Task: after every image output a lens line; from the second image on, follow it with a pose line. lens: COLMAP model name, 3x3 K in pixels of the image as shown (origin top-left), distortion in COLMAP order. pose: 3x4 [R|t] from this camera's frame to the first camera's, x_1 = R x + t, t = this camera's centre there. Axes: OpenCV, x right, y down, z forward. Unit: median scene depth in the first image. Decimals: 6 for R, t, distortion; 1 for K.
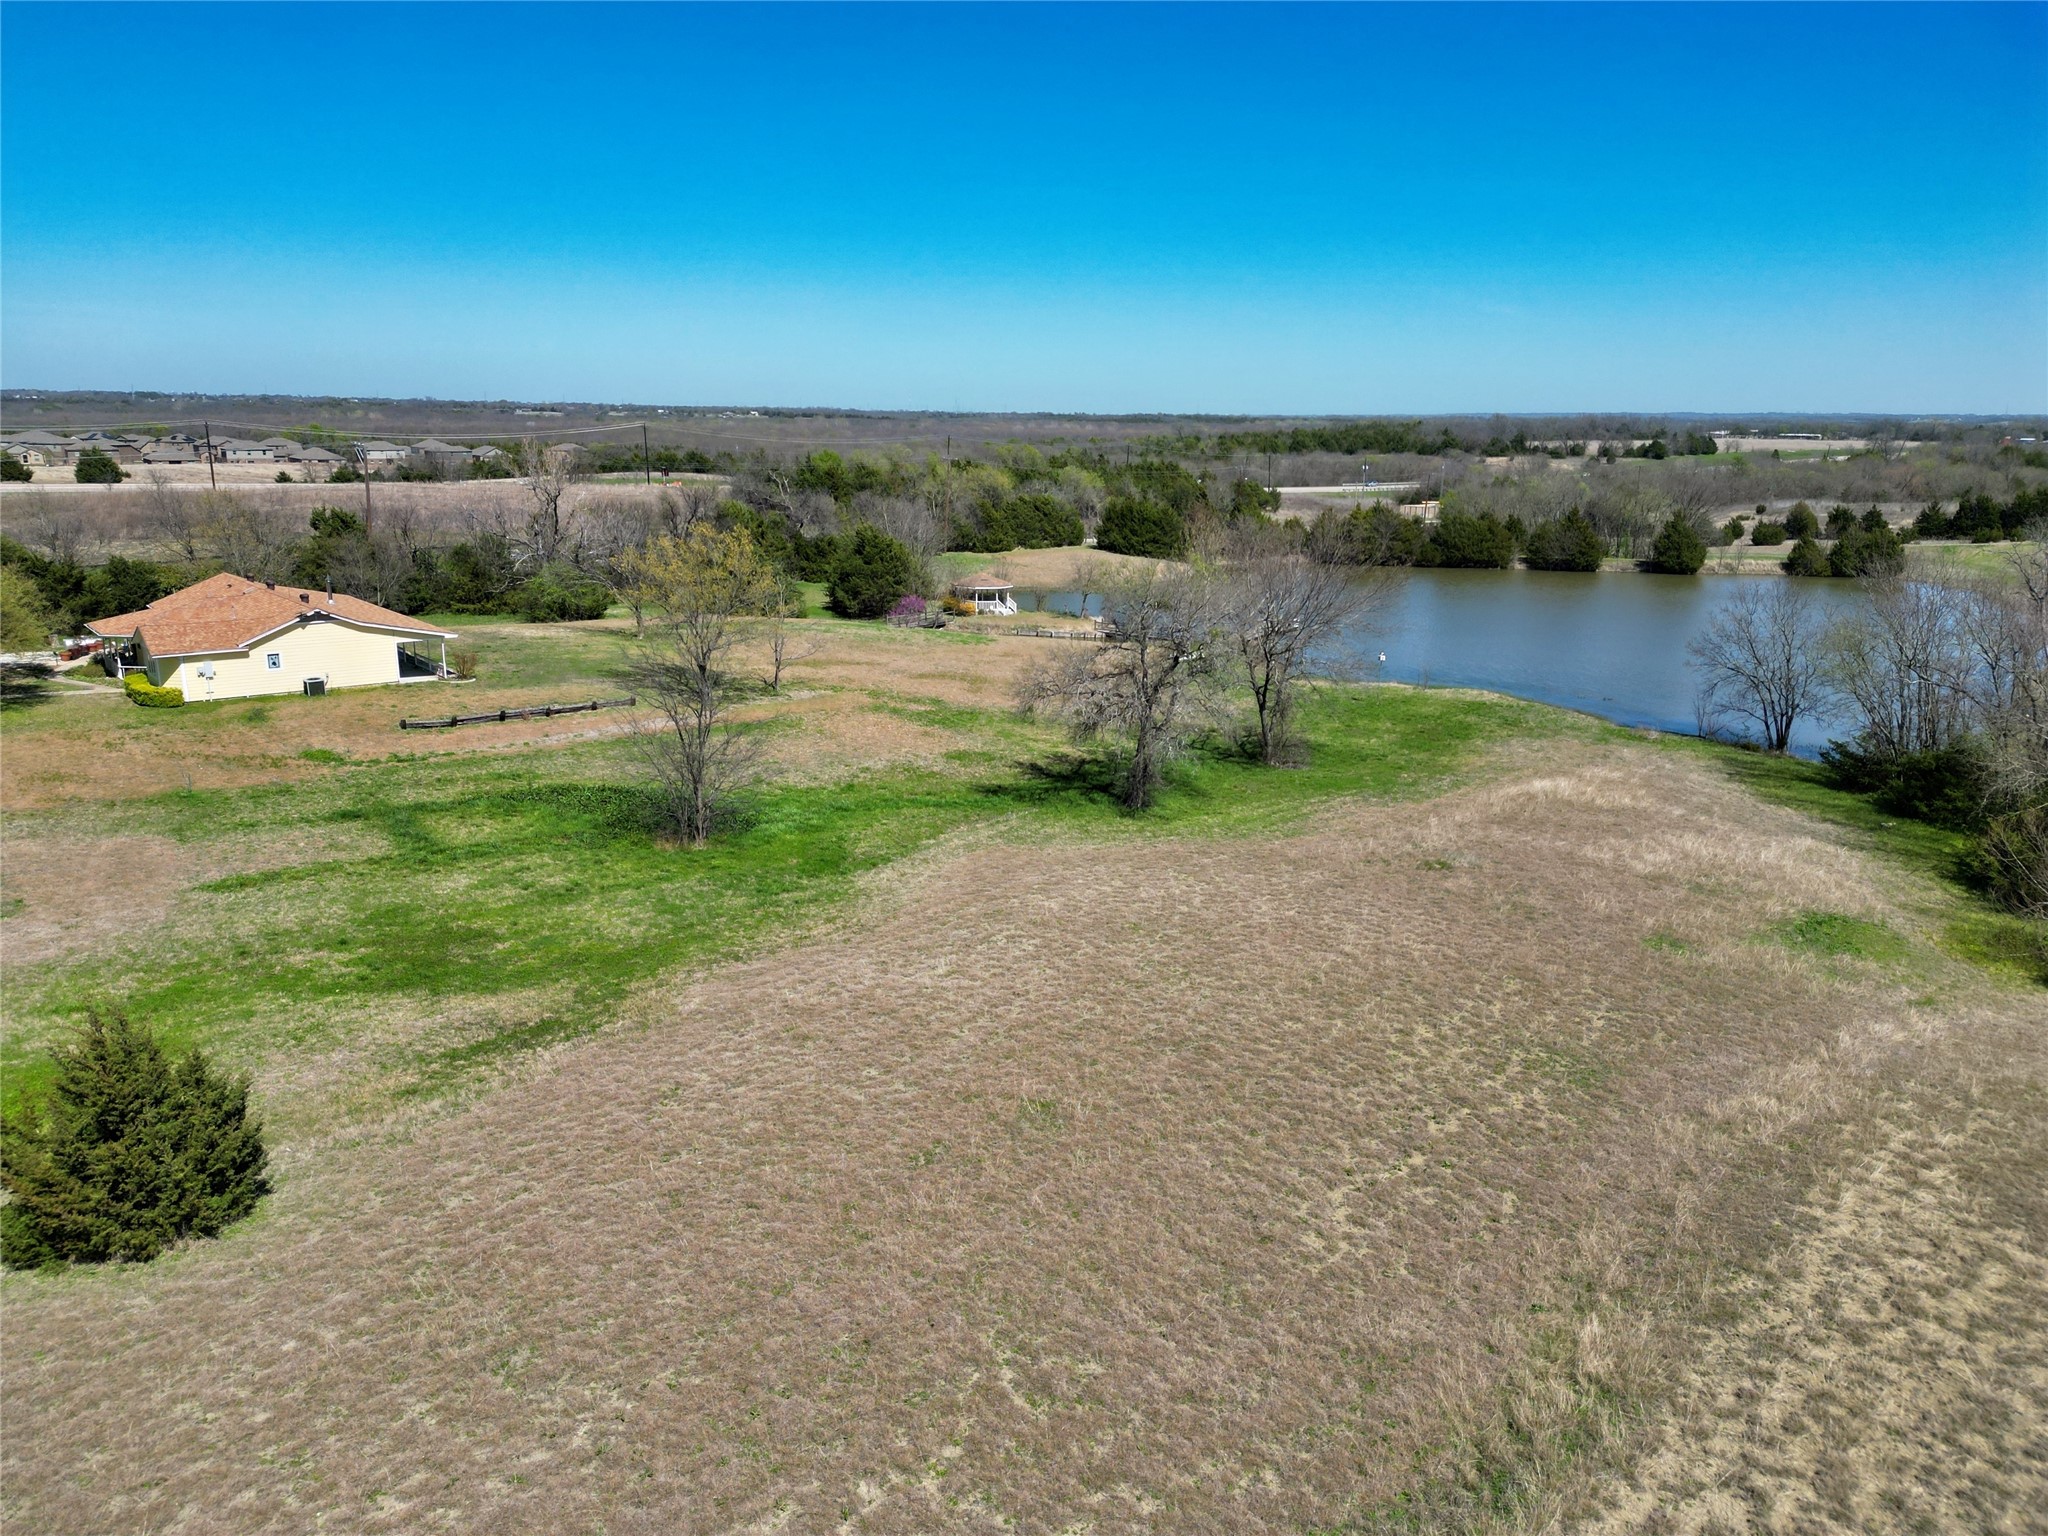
lens RADIAL K [[1427.2, 0, 1025.2], [0, 1427.2, 757.5], [0, 0, 1]] dist [0.063049, -0.071764]
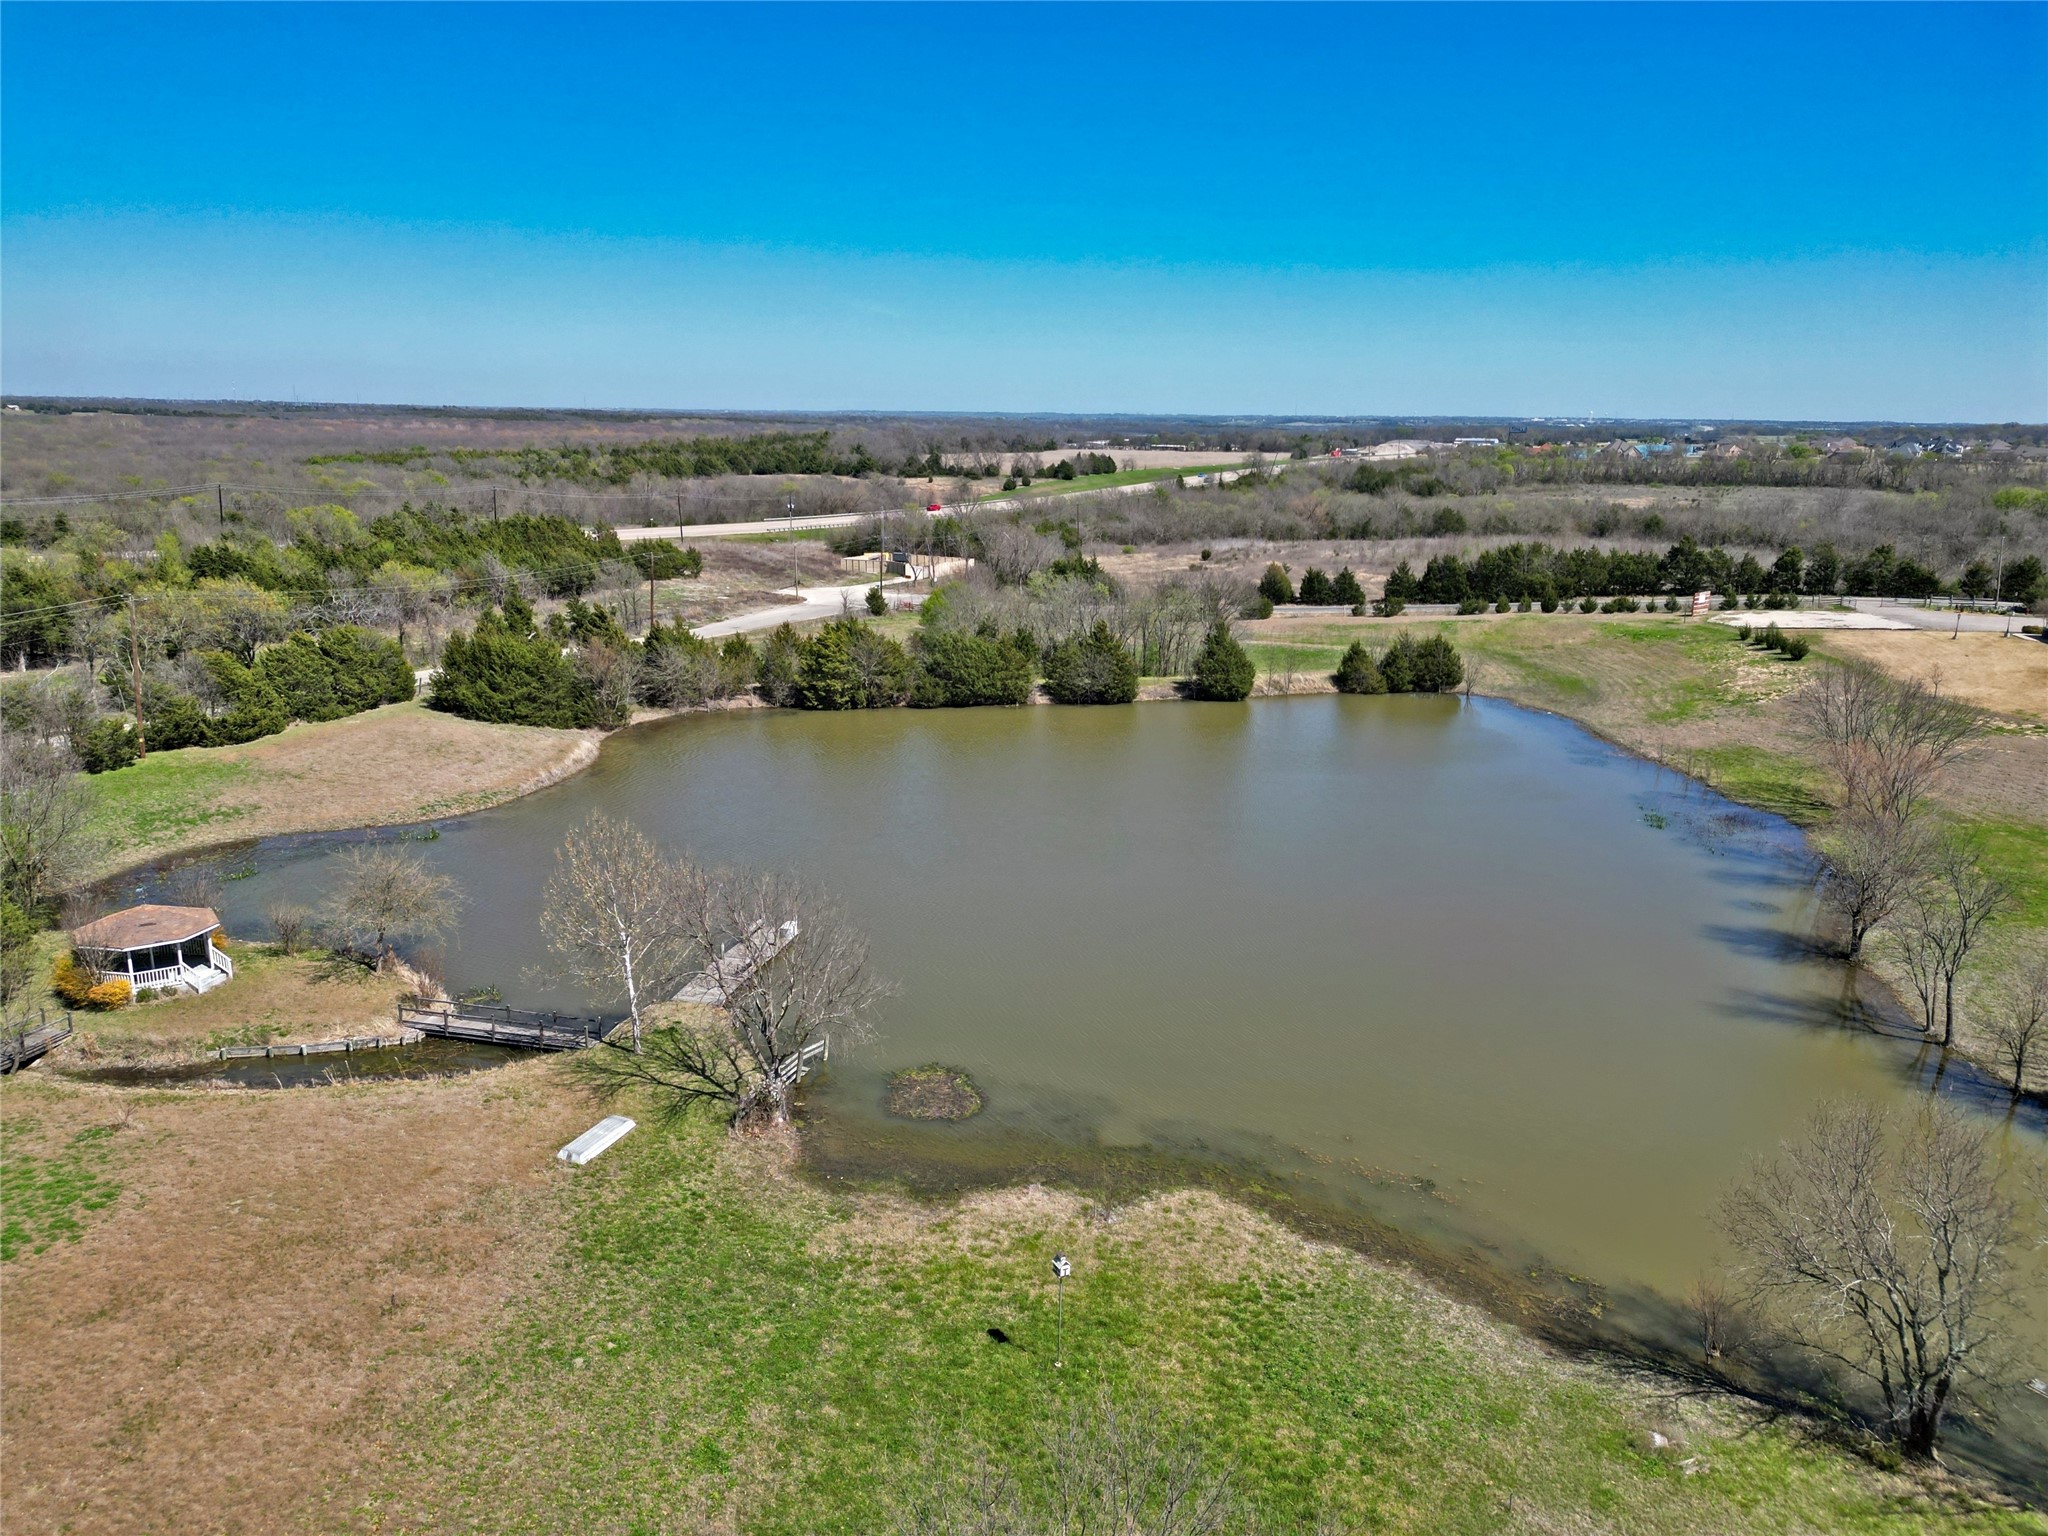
lens RADIAL K [[1427.2, 0, 1025.2], [0, 1427.2, 757.5], [0, 0, 1]] dist [0.063049, -0.071764]
pose [[0.919035, -0.086401, 0.384590, 0.066810], [0.084832, 0.996172, 0.021078, -0.181538], [-0.384939, 0.013254, 0.922847, 0.470250]]
